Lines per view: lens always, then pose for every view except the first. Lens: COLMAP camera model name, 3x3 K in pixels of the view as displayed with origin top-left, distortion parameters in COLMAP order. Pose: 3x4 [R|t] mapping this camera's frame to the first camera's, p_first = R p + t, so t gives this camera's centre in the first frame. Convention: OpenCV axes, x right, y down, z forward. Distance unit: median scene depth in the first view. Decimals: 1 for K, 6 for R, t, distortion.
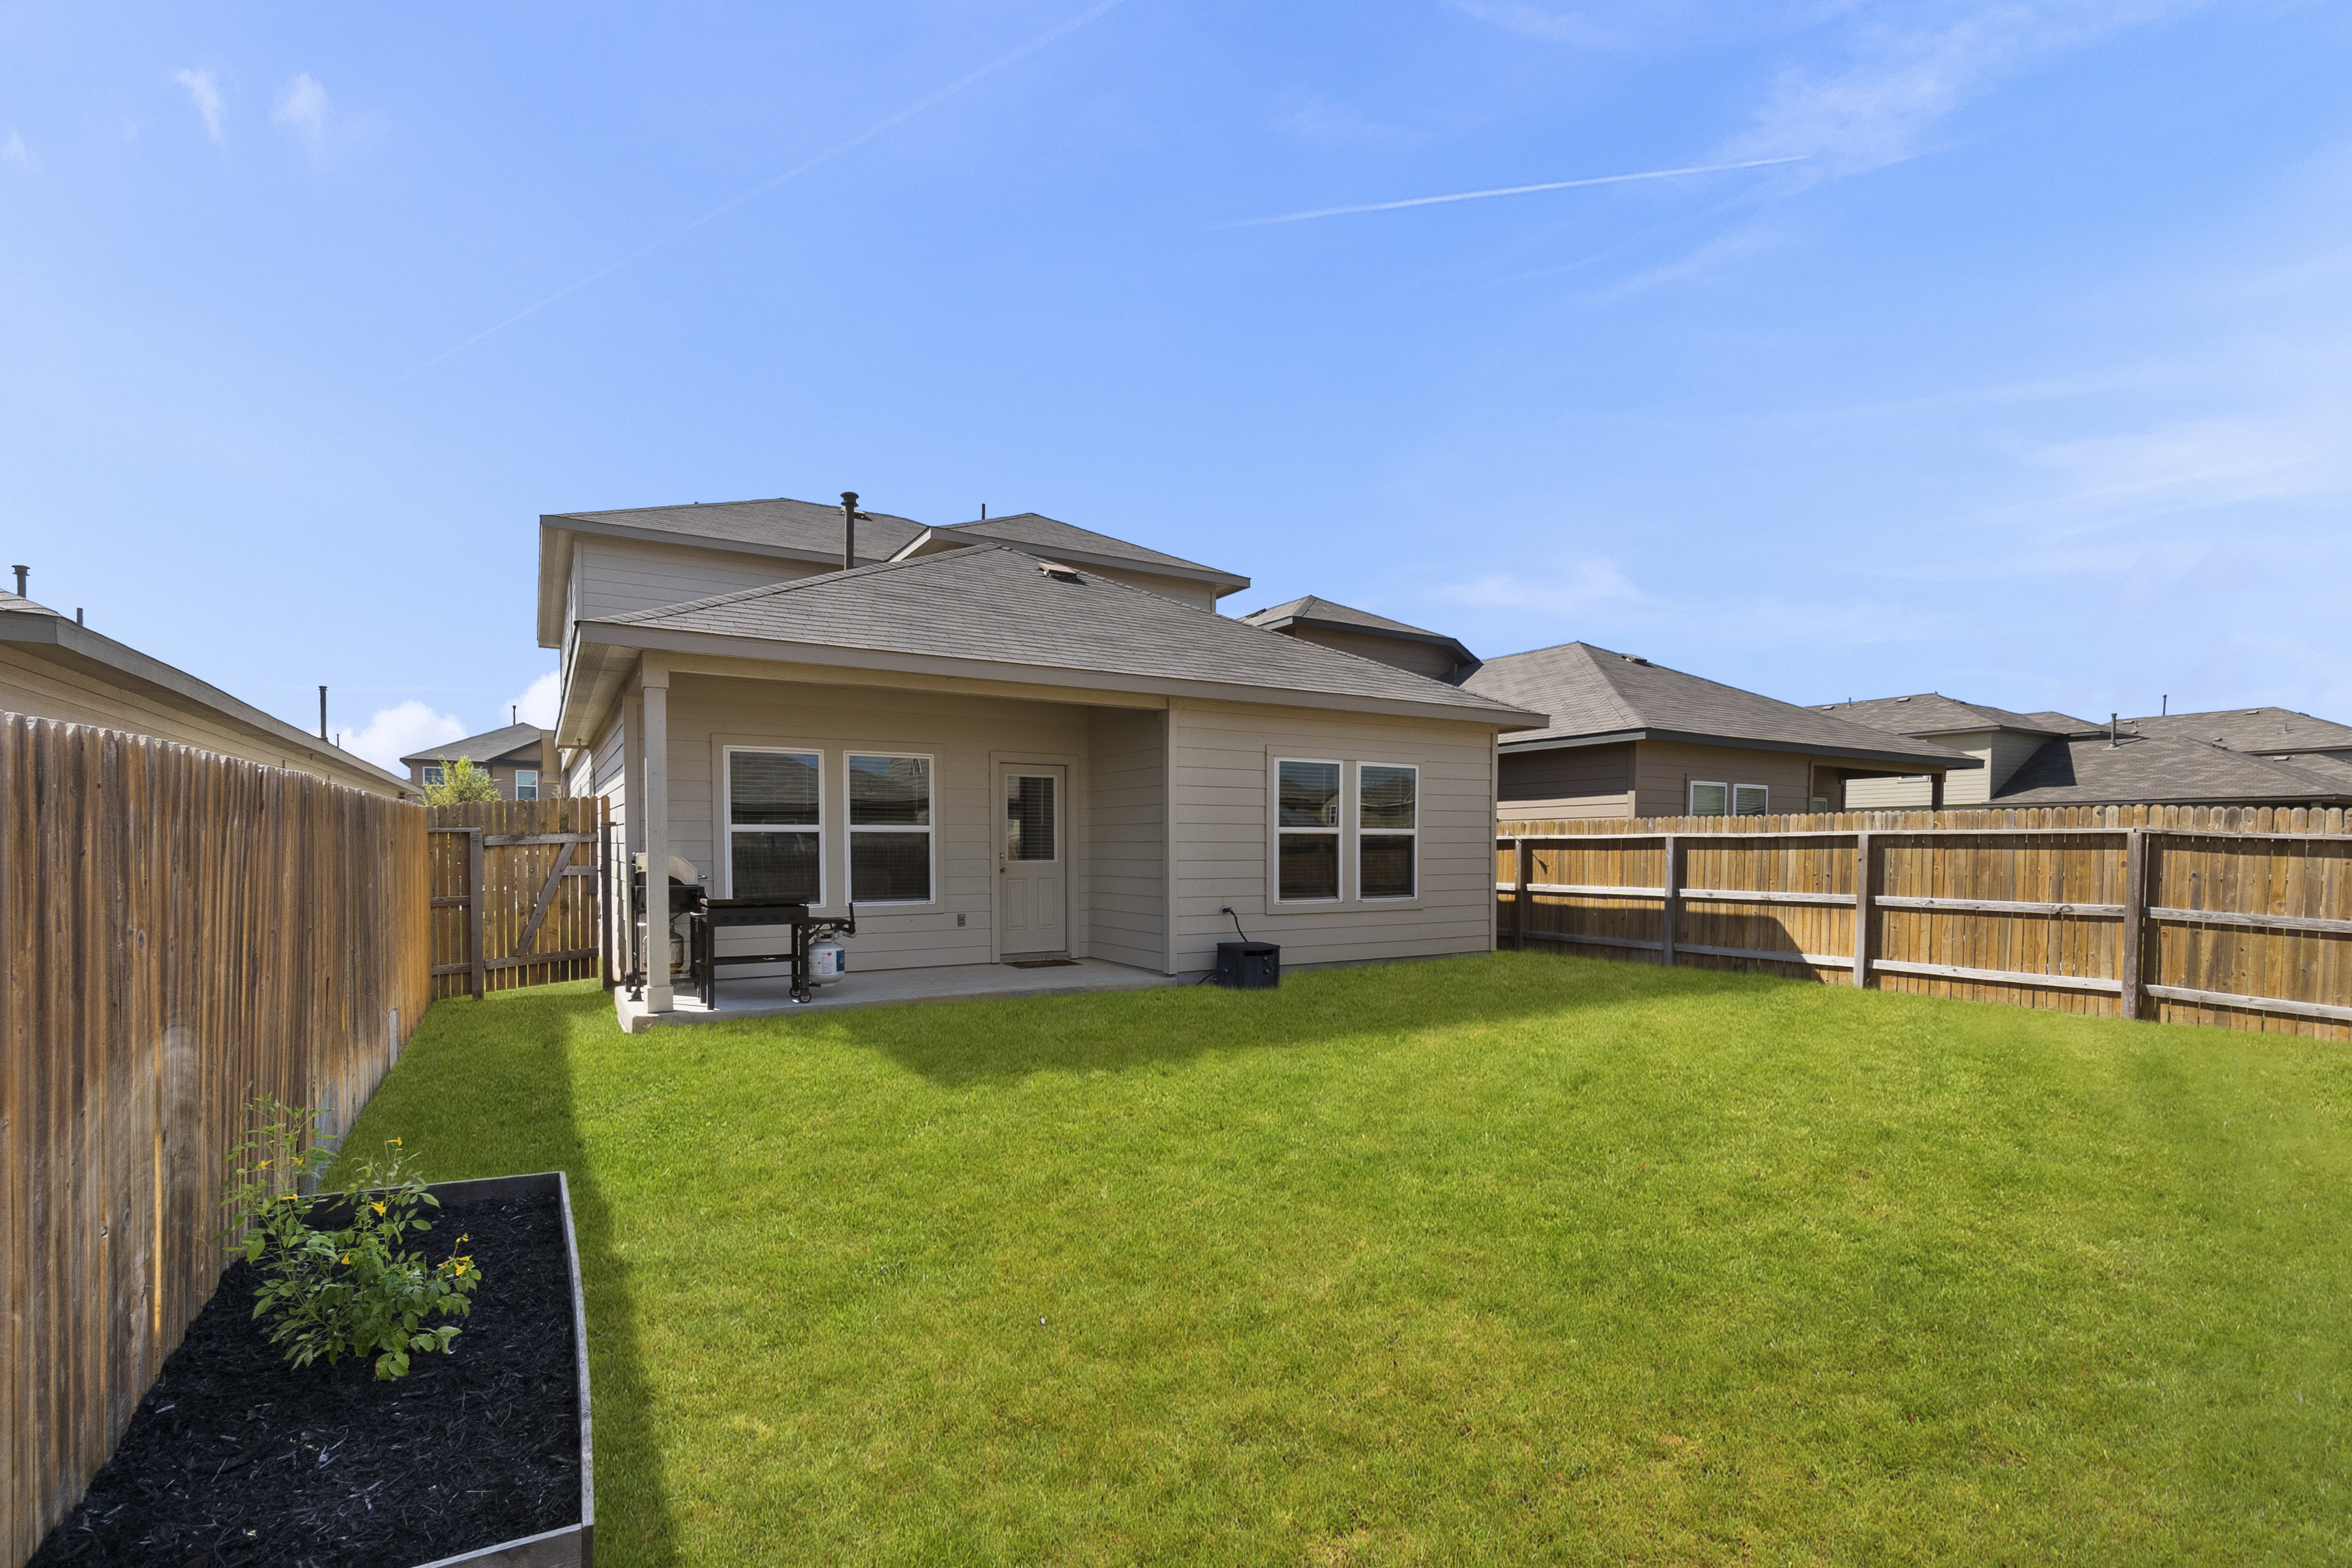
lens RADIAL K [[1030.1, 0, 1211.2], [0, 1030.1, 862.8], [0, 0, 1]] dist [0.006768, -0.000981]
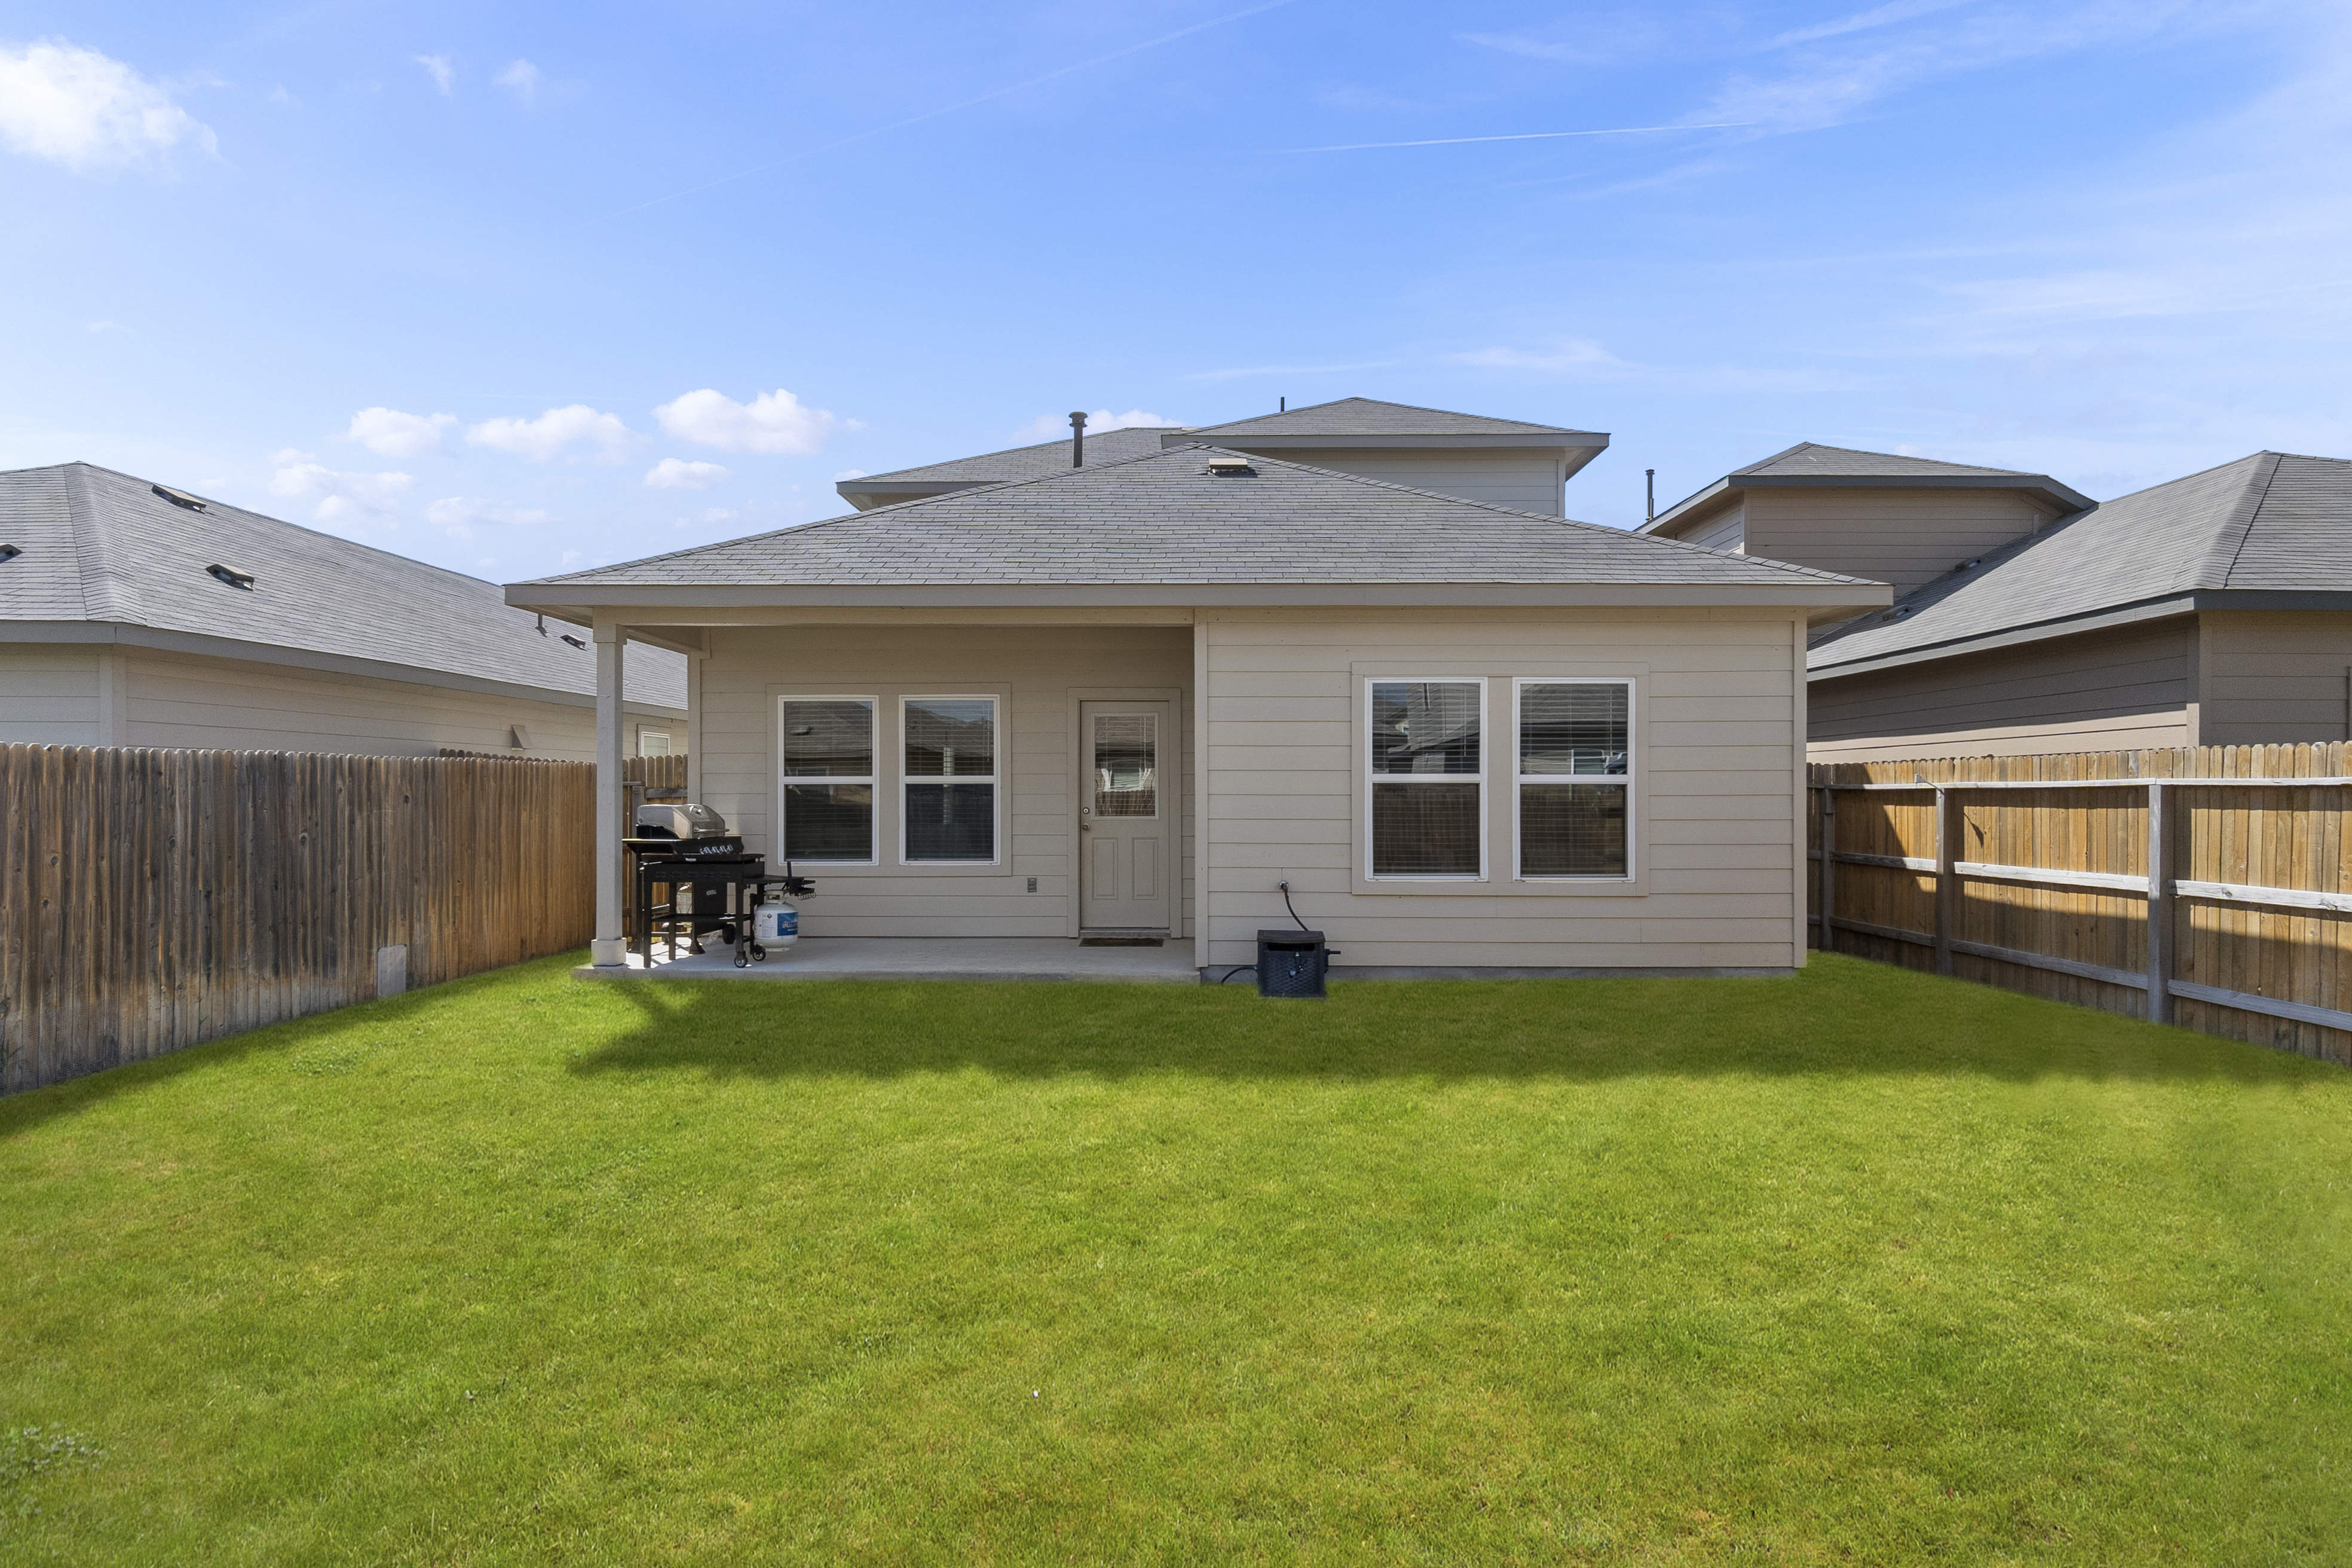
lens RADIAL K [[1195.8, 0, 1190.3], [0, 1195.8, 778.4], [0, 0, 1]] dist [0.004766, 0.002709]
pose [[0.852428, -0.006416, -0.522806, 0.358907], [-0.009779, 0.999554, -0.028211, -0.005888], [0.522754, 0.029160, 0.851985, 0.198302]]
